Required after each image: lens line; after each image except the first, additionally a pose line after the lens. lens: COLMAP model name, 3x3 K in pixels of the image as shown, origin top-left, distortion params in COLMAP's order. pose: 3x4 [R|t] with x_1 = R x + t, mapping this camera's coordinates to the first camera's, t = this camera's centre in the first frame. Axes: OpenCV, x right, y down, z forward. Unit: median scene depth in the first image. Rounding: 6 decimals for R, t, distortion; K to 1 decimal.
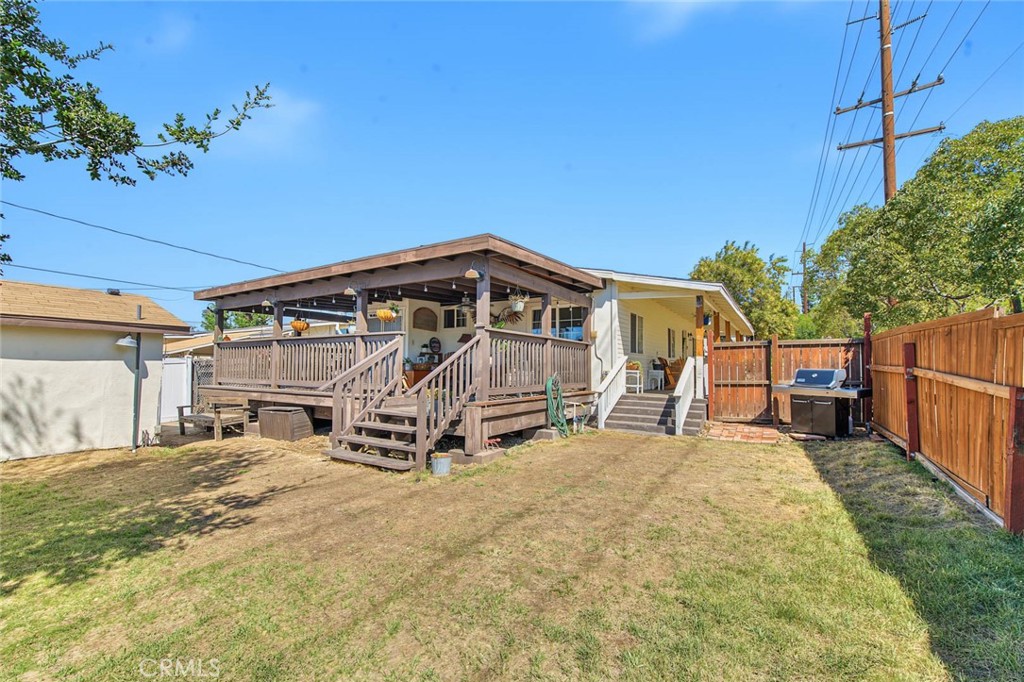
lens RADIAL K [[415.0, 0, 509.0], [0, 415.0, 364.4], [0, 0, 1]] dist [-0.000203, -0.002840]
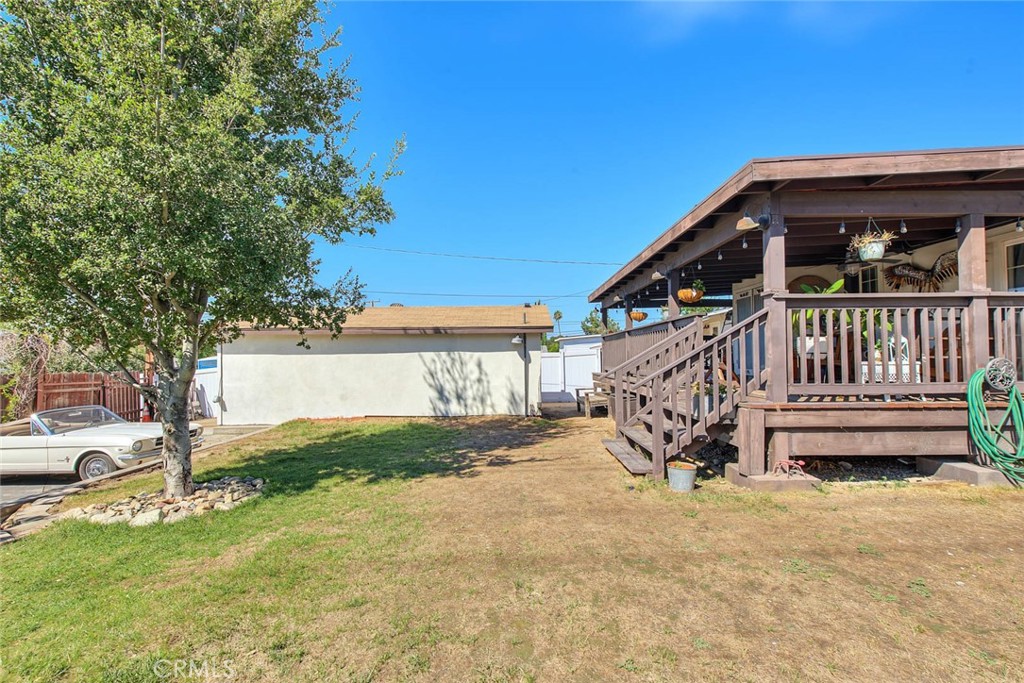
lens RADIAL K [[415.0, 0, 514.2], [0, 415.0, 356.7], [0, 0, 1]] dist [-0.000203, -0.002840]
pose [[0.535667, -0.014896, -0.844298, 0.253058], [0.023068, 0.999729, -0.003003, 0.004236], [0.844114, -0.017868, 0.535865, 0.232208]]
